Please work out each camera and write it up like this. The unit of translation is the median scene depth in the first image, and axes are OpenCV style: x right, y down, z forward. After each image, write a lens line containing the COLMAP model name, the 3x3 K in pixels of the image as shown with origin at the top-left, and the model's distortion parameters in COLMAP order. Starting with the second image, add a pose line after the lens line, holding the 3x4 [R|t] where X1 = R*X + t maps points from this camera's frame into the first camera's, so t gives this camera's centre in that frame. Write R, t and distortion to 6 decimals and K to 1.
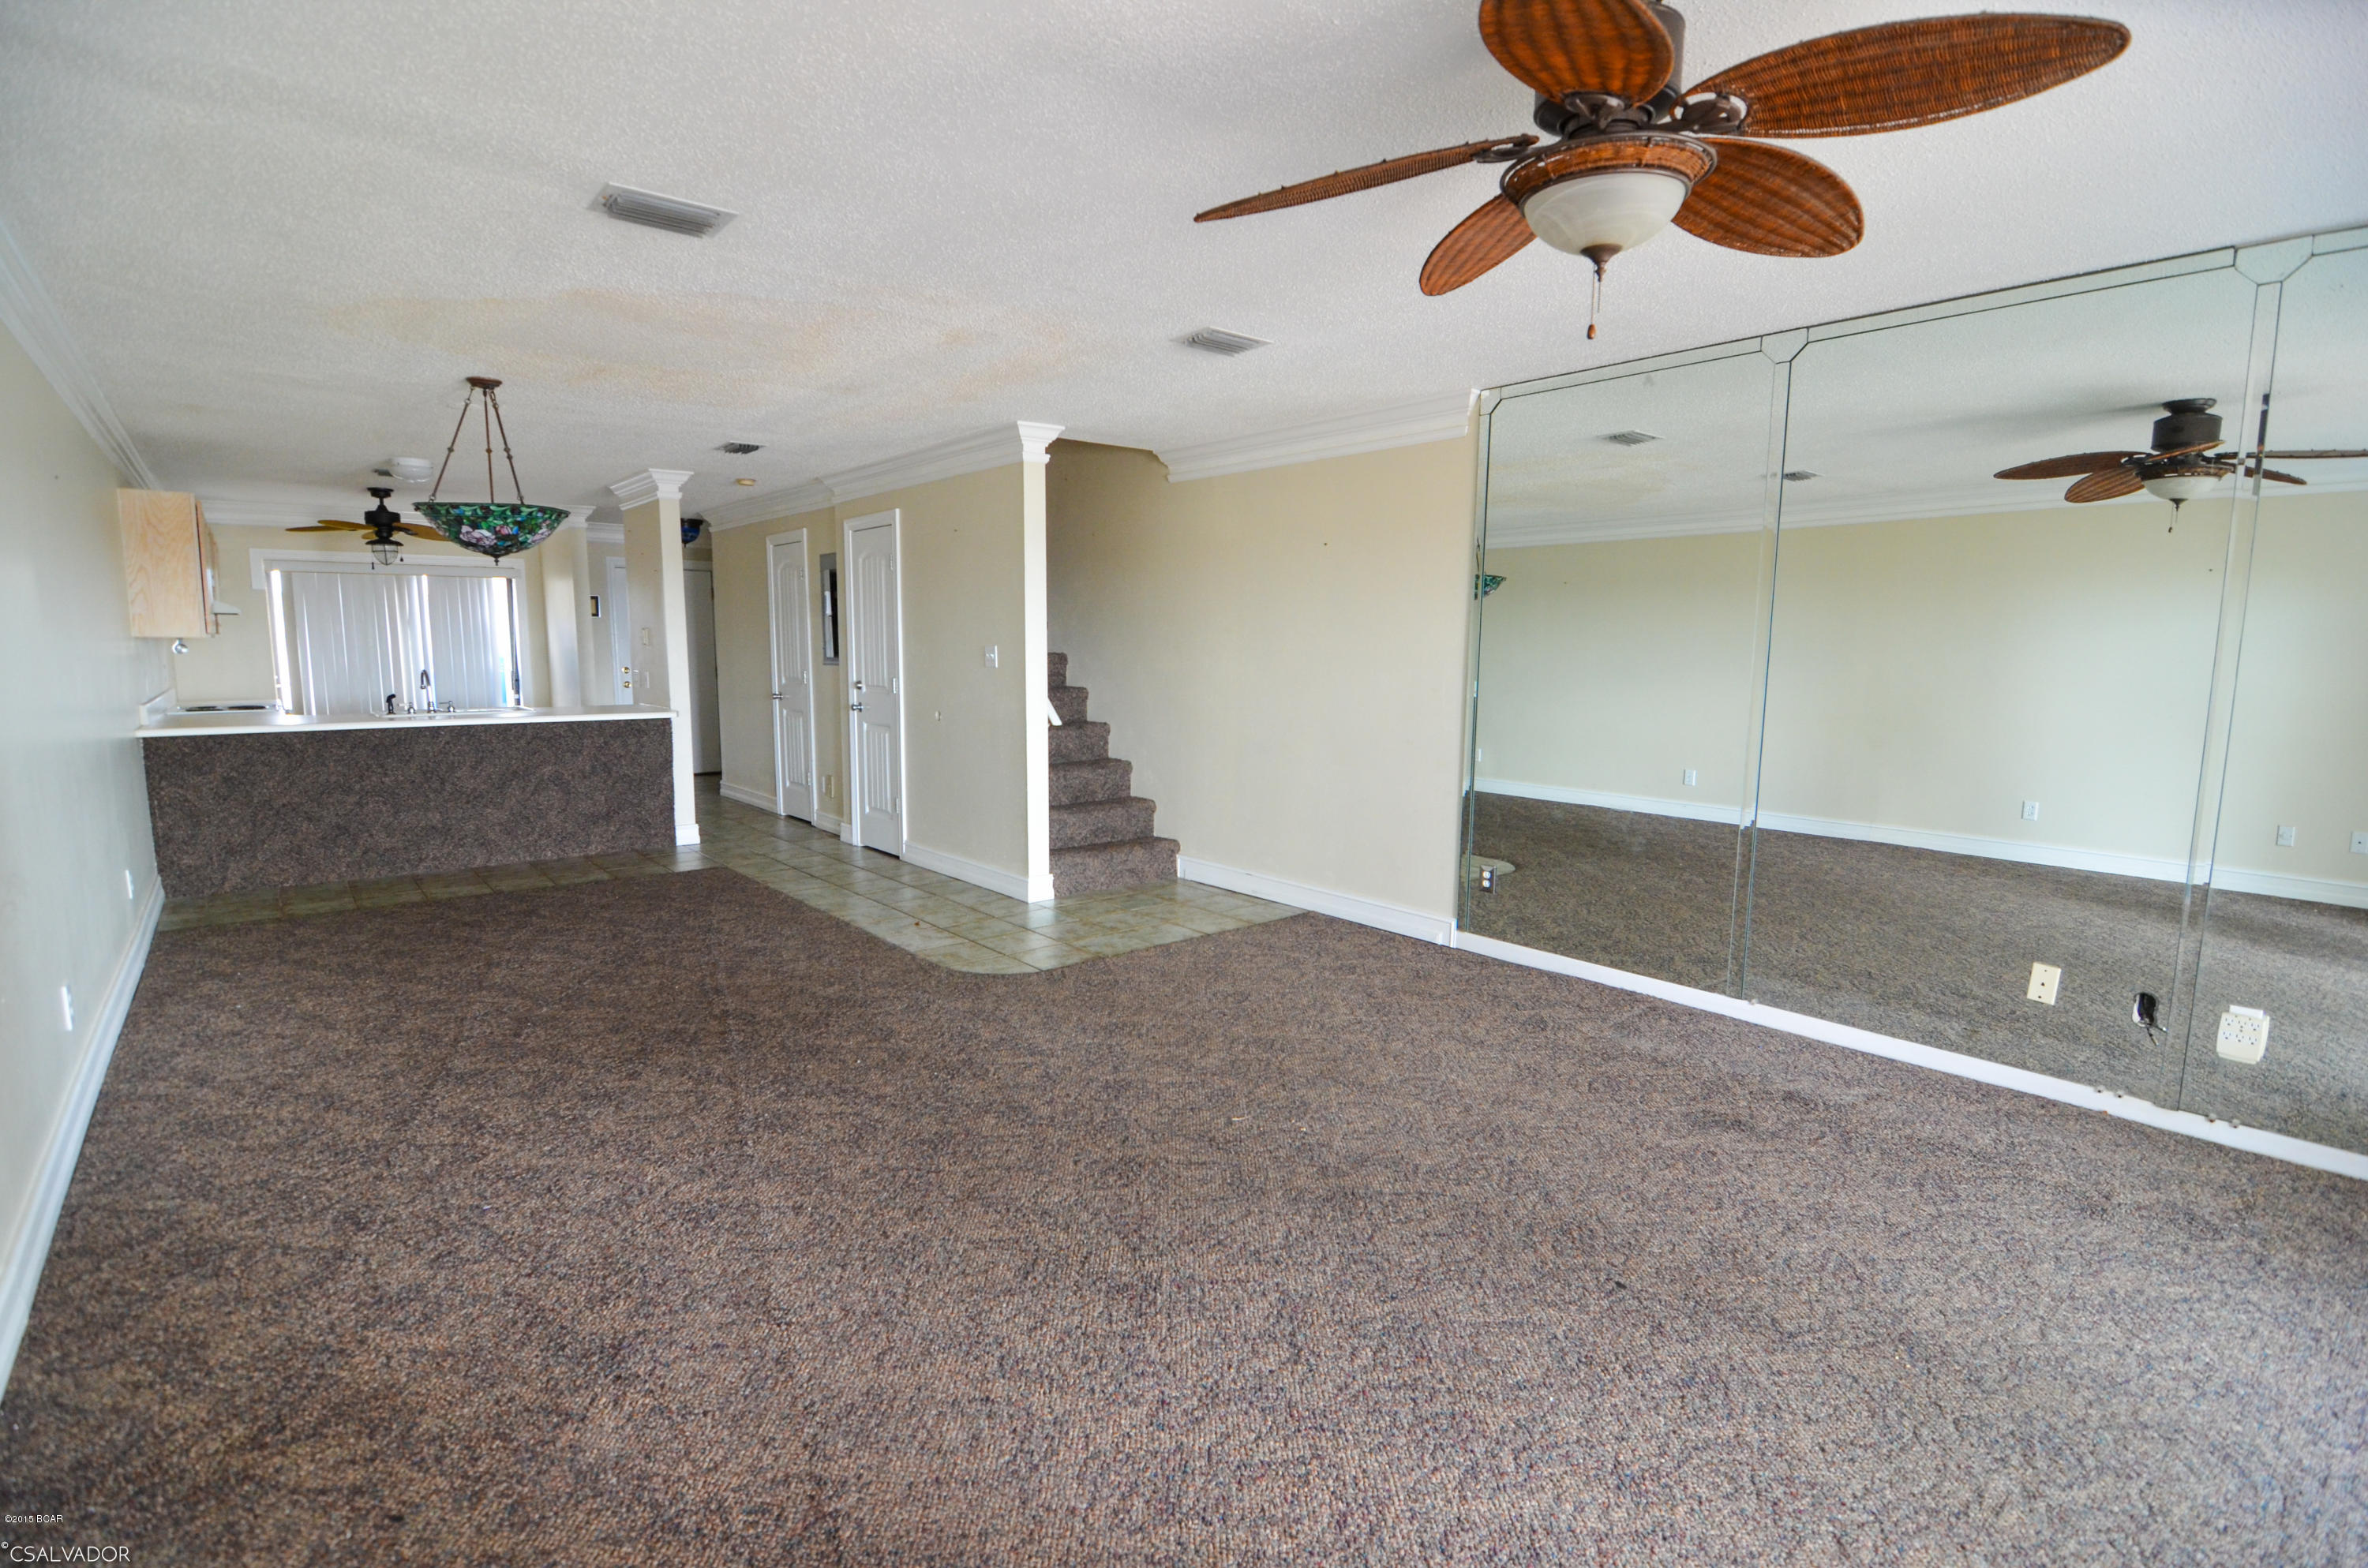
lens RADIAL K [[1198.8, 0, 1184.0], [0, 1198.8, 784.0], [0, 0, 1]] dist [-0.001218, -0.010835]
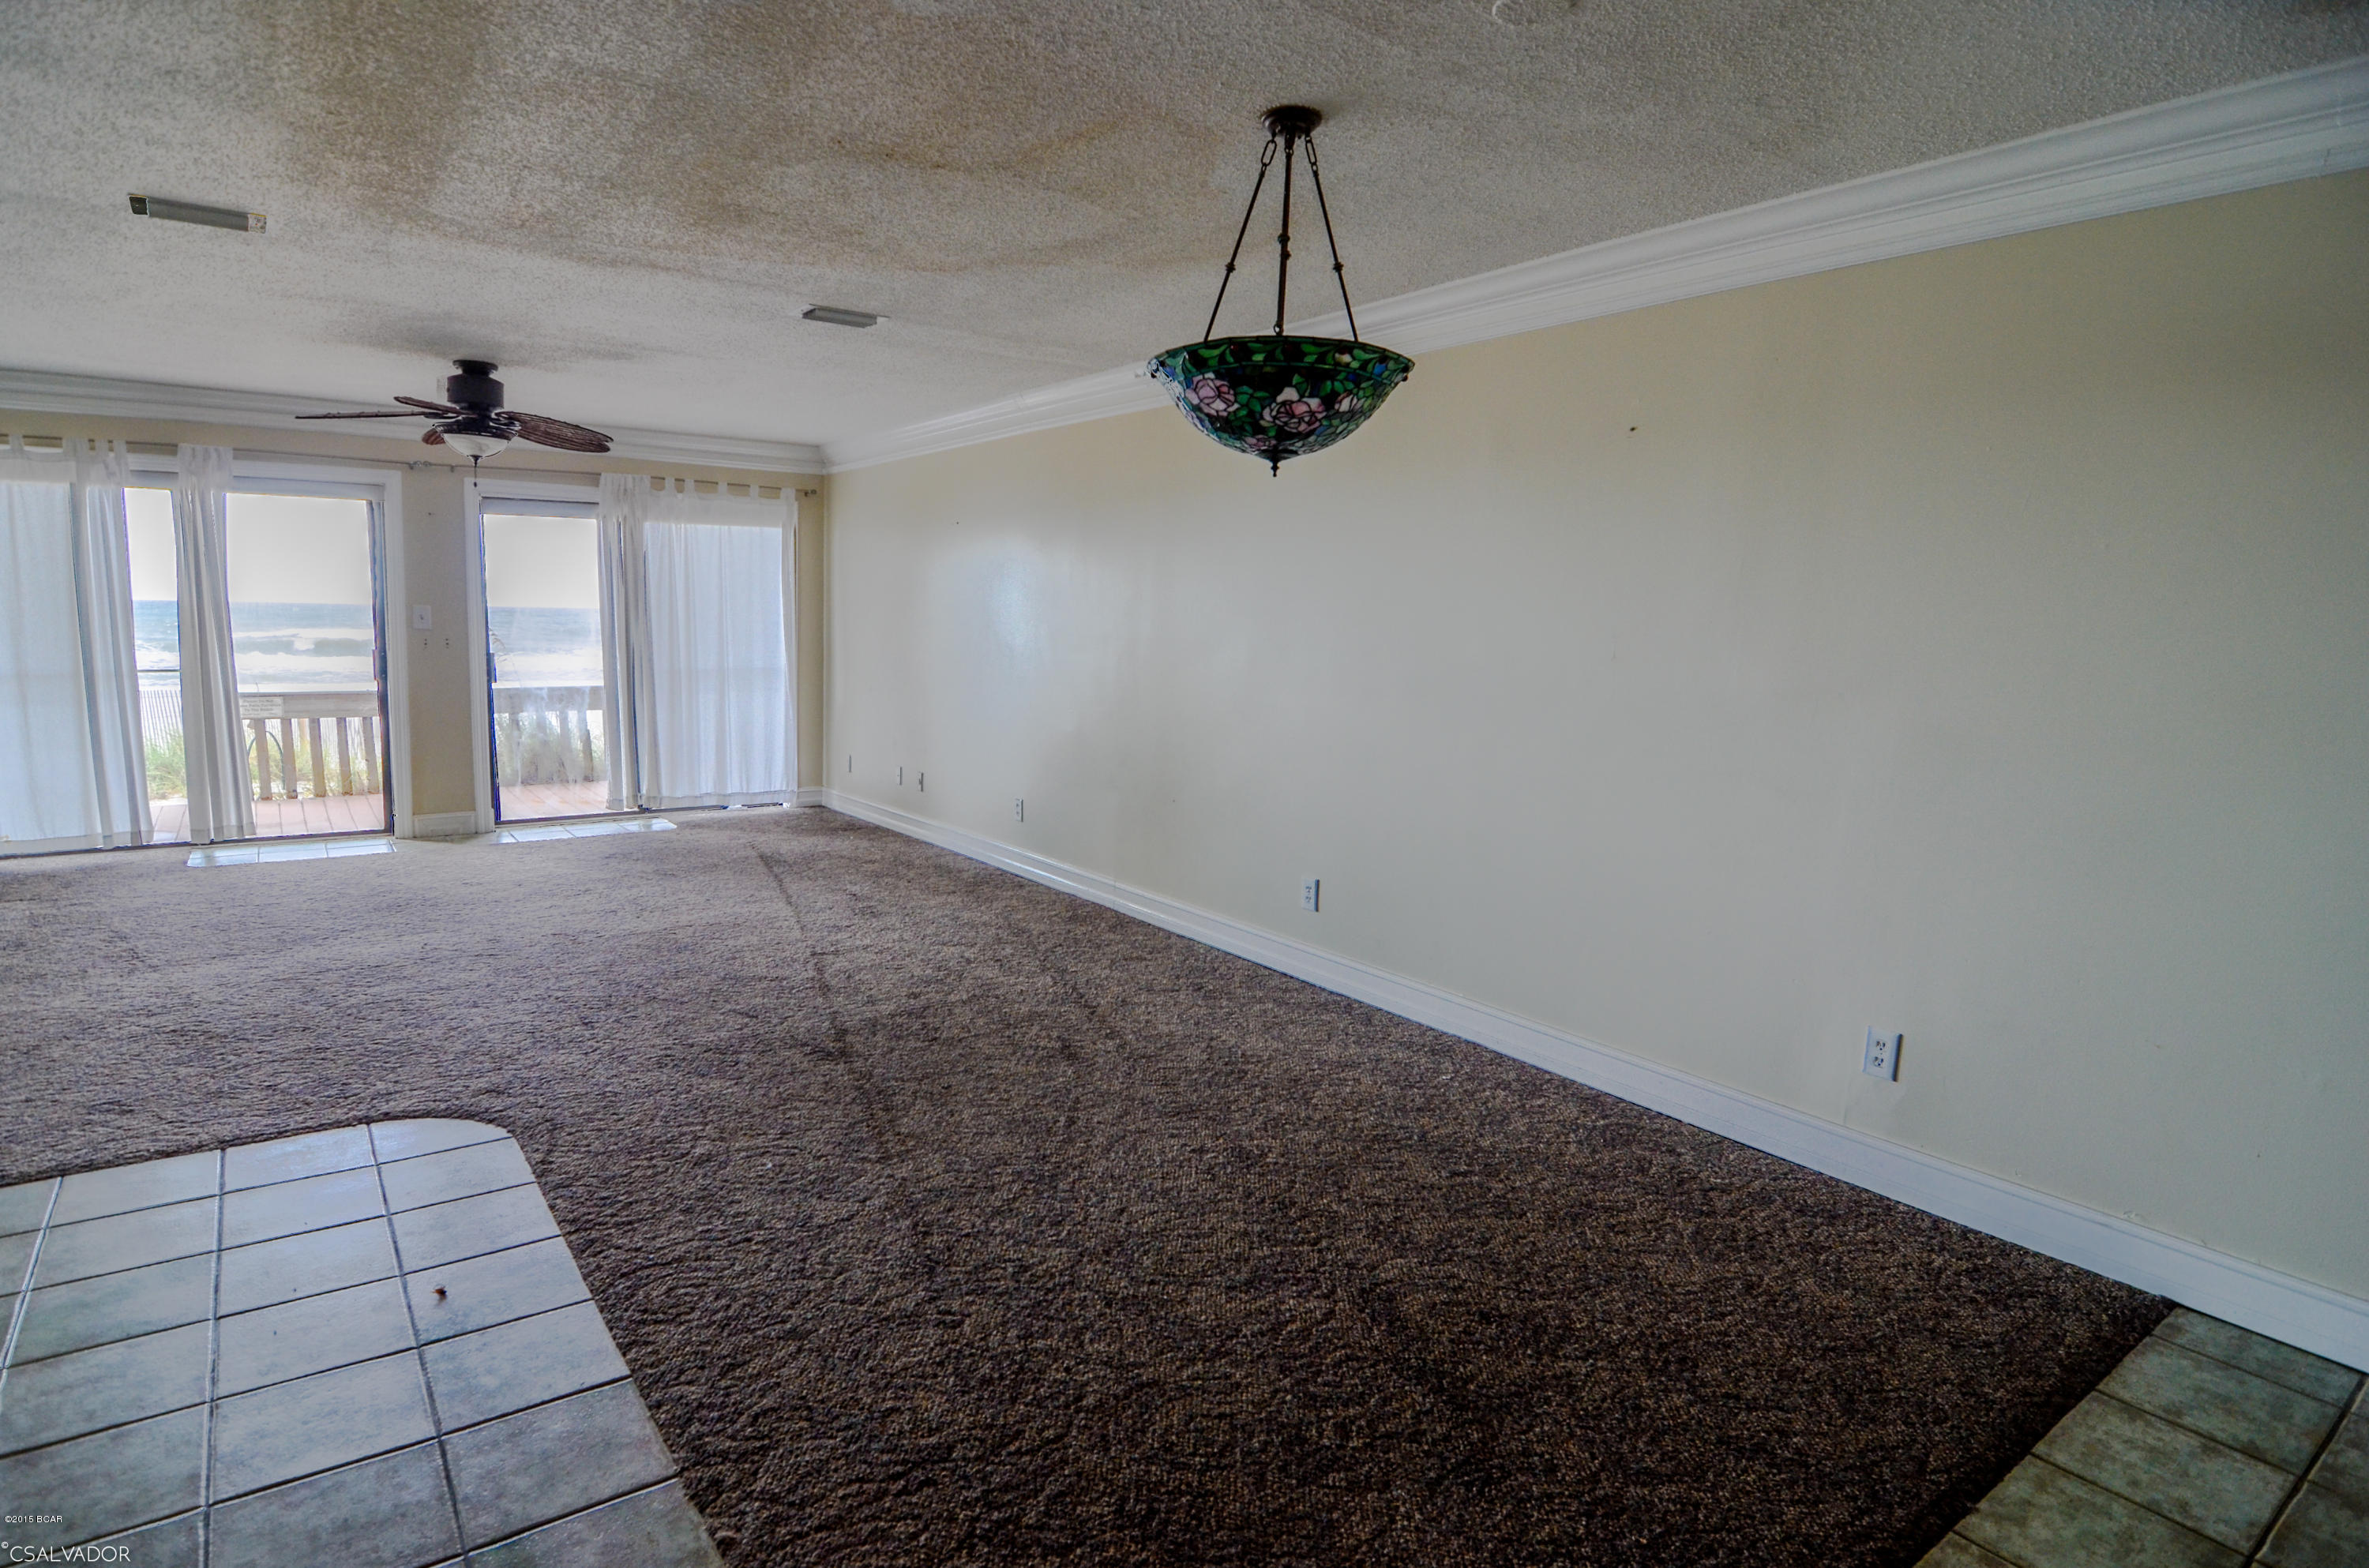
lens RADIAL K [[1199.4, 0, 1184.5], [0, 1199.4, 784.0], [0, 0, 1]] dist [-0.001218, -0.010835]
pose [[-0.999766, -0.005723, 0.020860, -0.809955], [0.000243, 0.961334, 0.275385, -0.303483], [-0.021629, 0.275326, -0.961108, 2.232825]]
